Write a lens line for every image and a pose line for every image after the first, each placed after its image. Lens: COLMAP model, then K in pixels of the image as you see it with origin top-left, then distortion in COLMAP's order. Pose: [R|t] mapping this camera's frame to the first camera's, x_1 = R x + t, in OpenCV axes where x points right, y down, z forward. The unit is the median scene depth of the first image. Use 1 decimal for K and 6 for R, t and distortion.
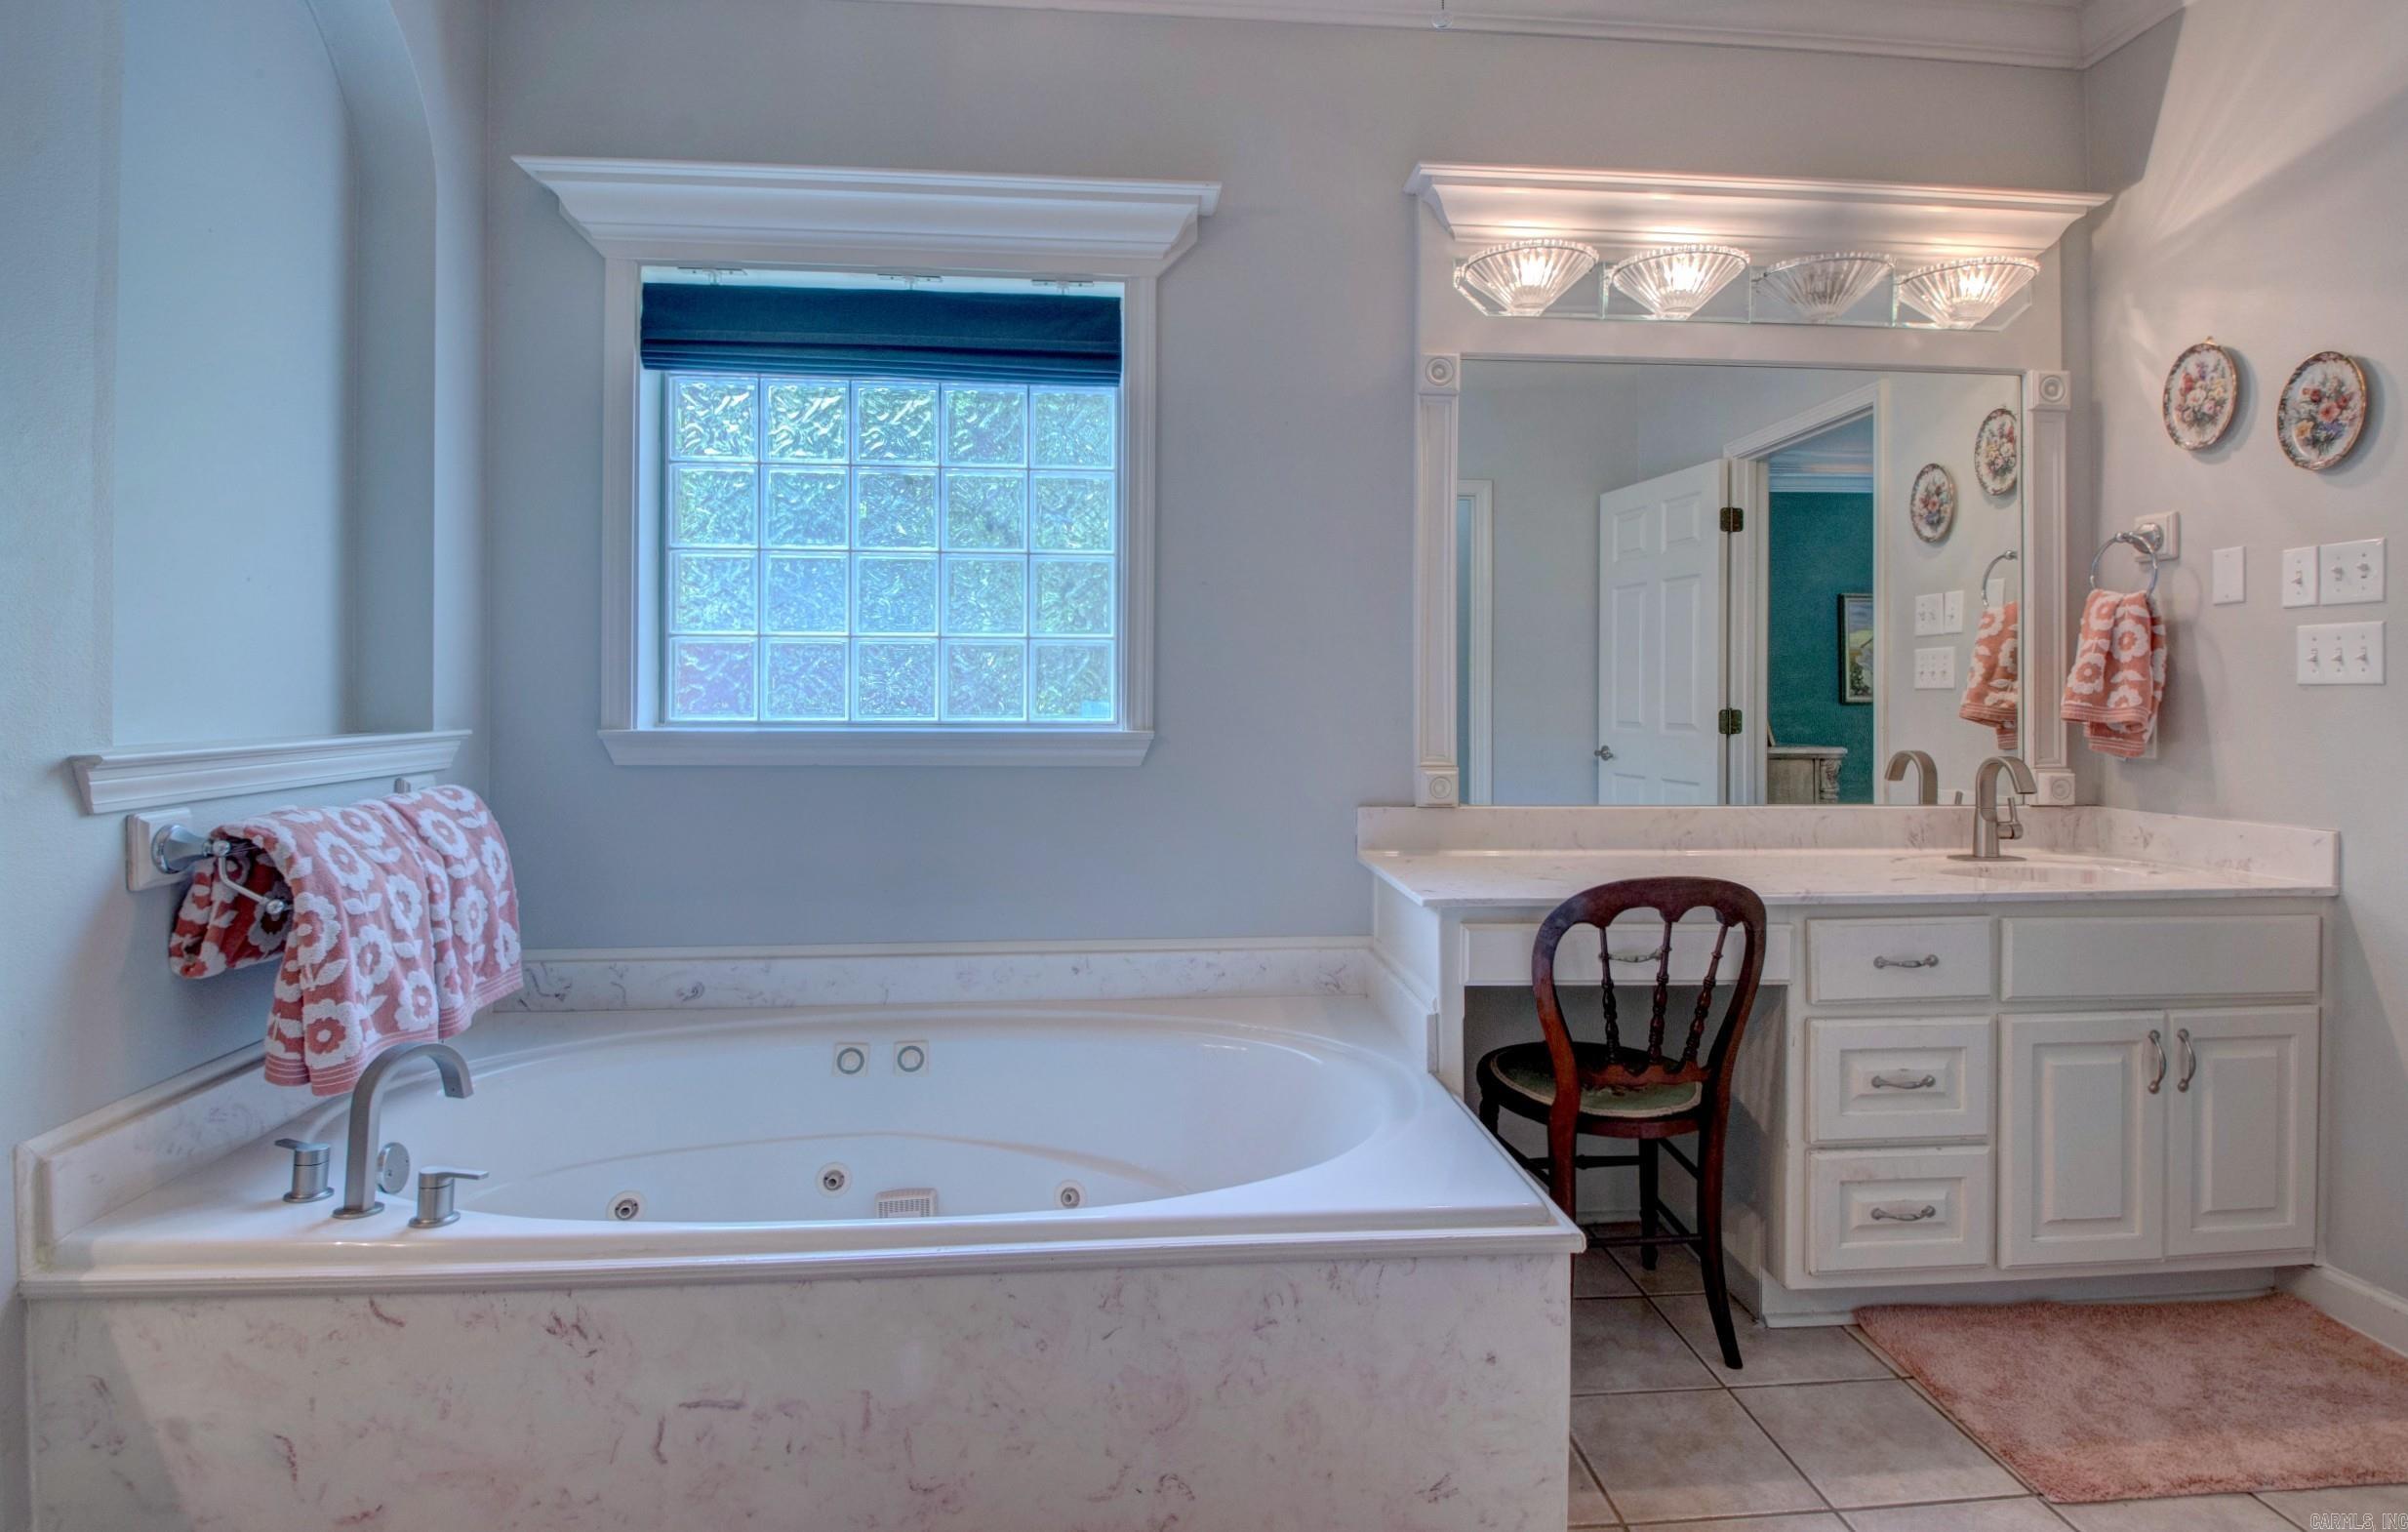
lens RADIAL K [[1119.2, 0, 1208.9], [0, 1119.2, 690.3], [0, 0, 1]] dist [-0.005437, -0.000606]
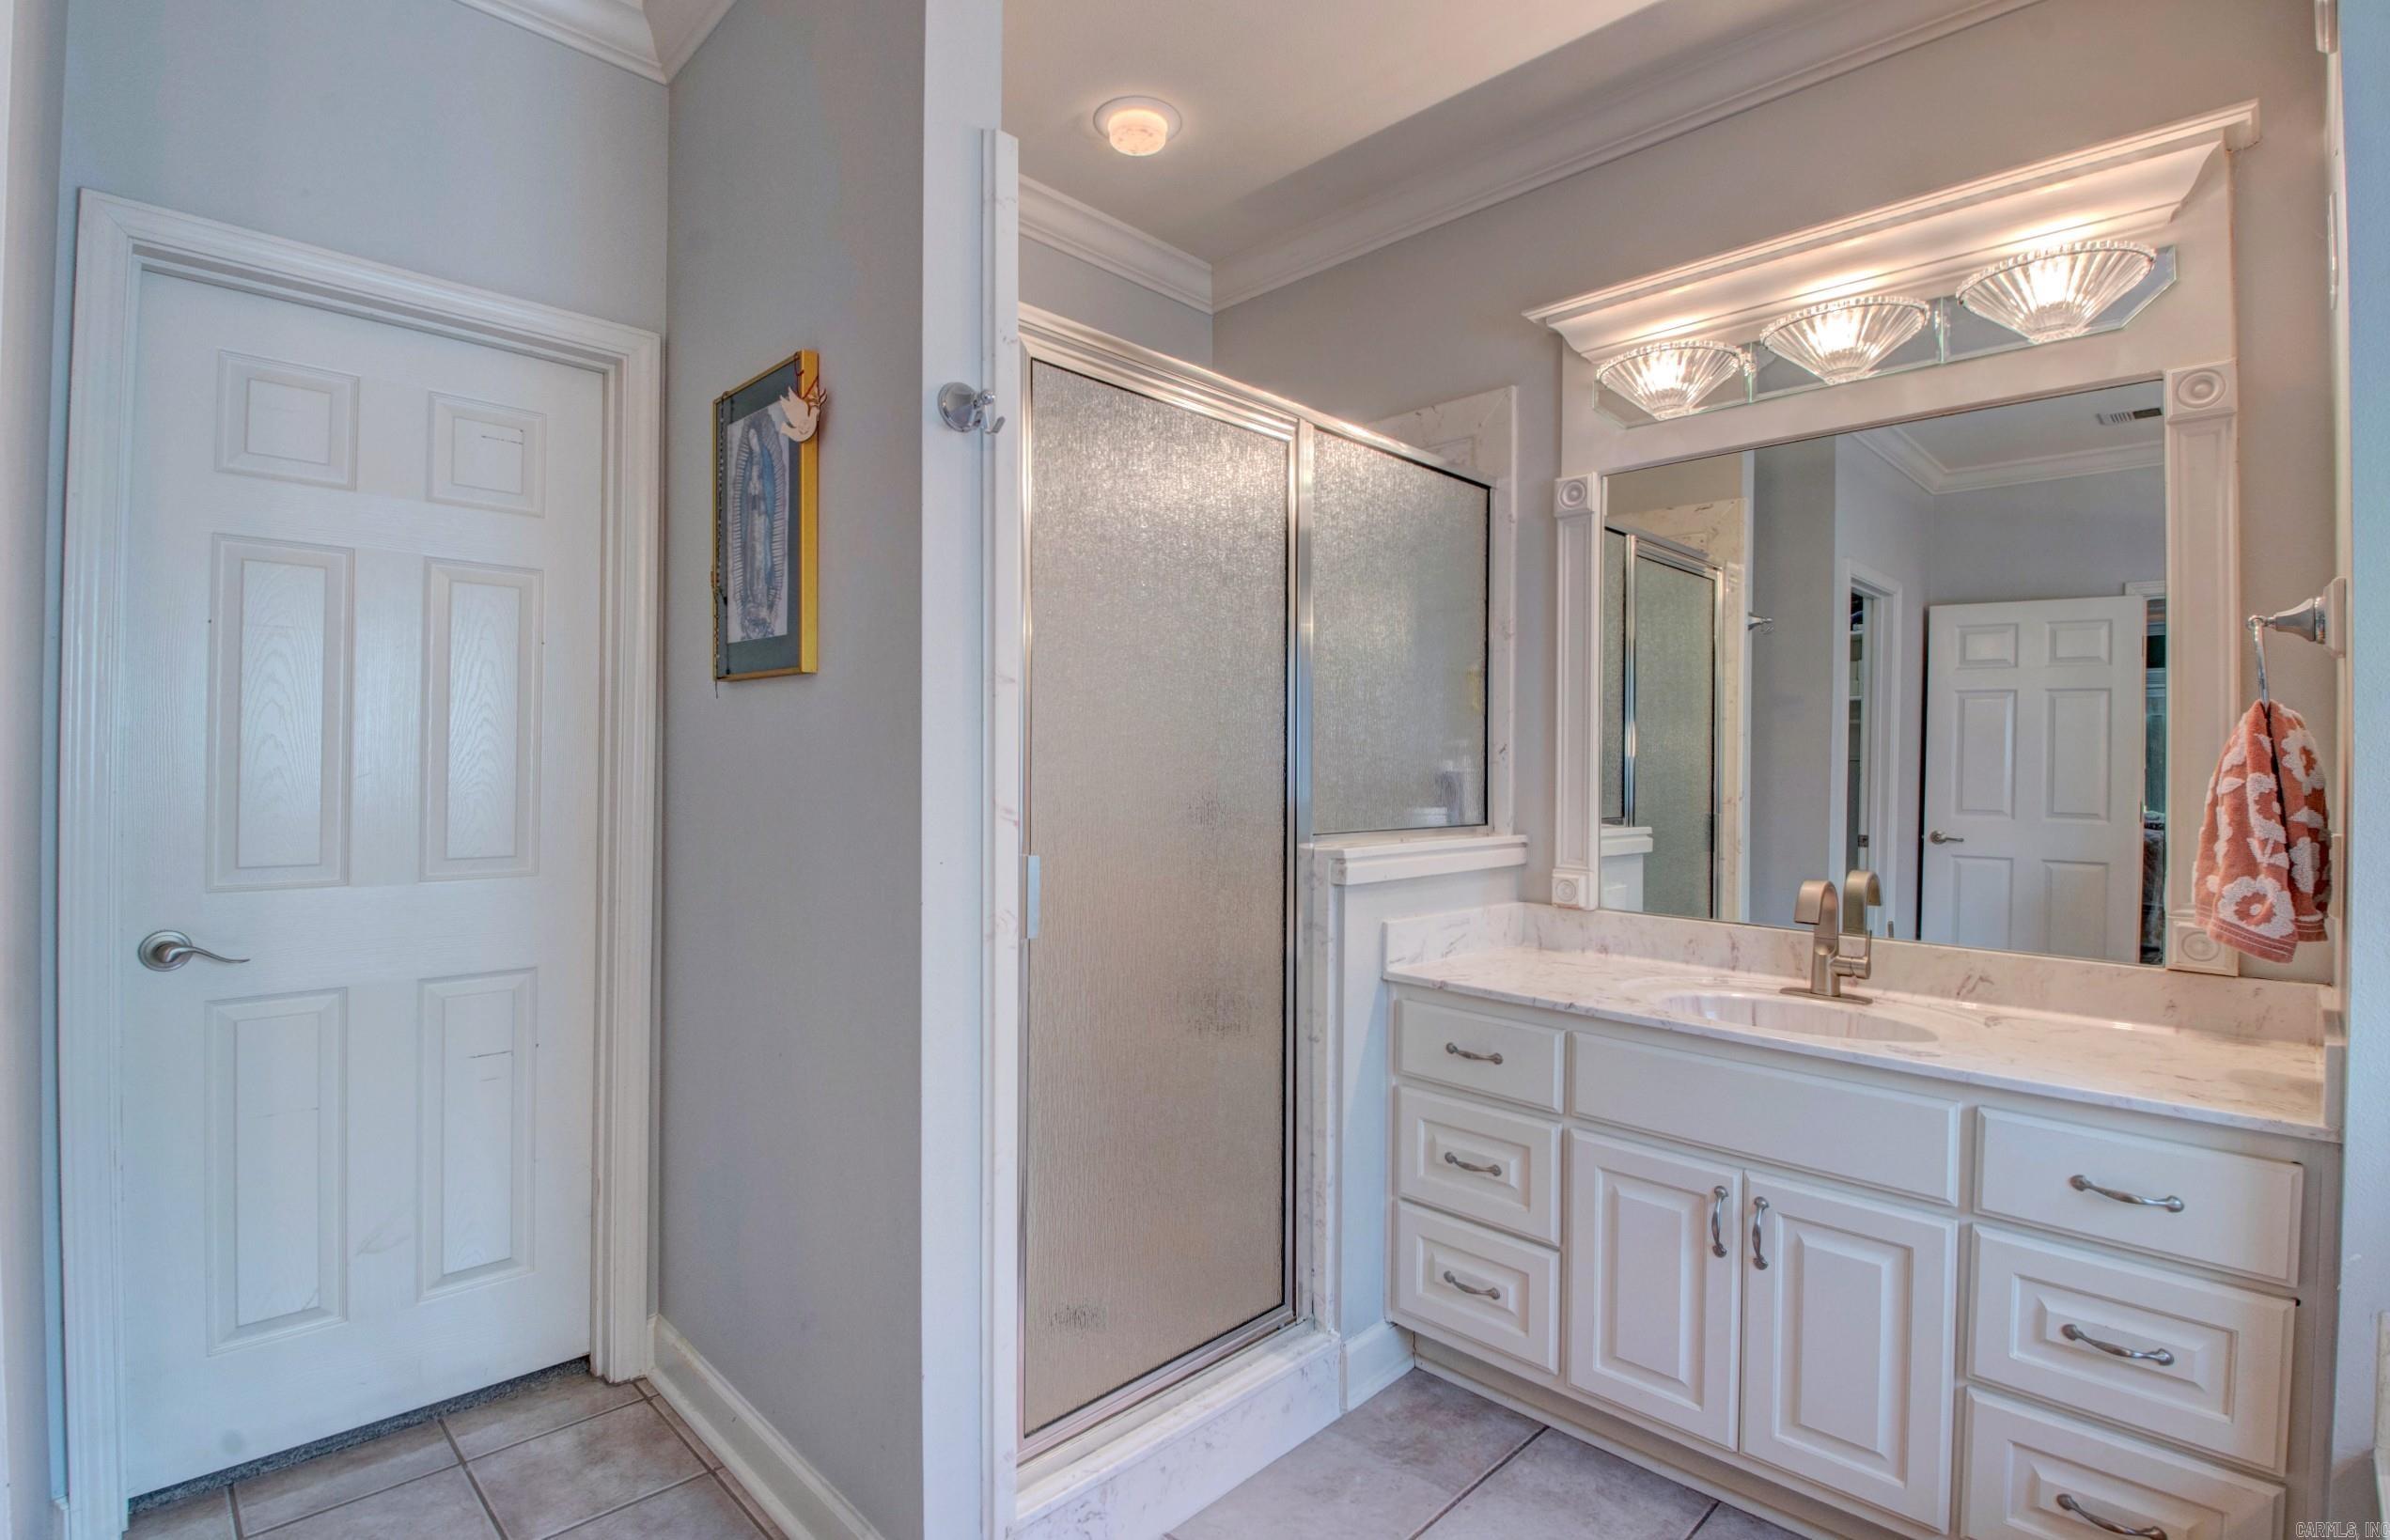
lens RADIAL K [[1121.4, 0, 1192.4], [0, 1121.4, 761.2], [0, 0, 1]] dist [0.011731, -0.027211]
pose [[0.635989, 0.000342, -0.771698, 0.790381], [-0.010981, 0.999903, -0.008607, -0.018586], [0.771620, 0.013948, 0.635931, 0.052100]]
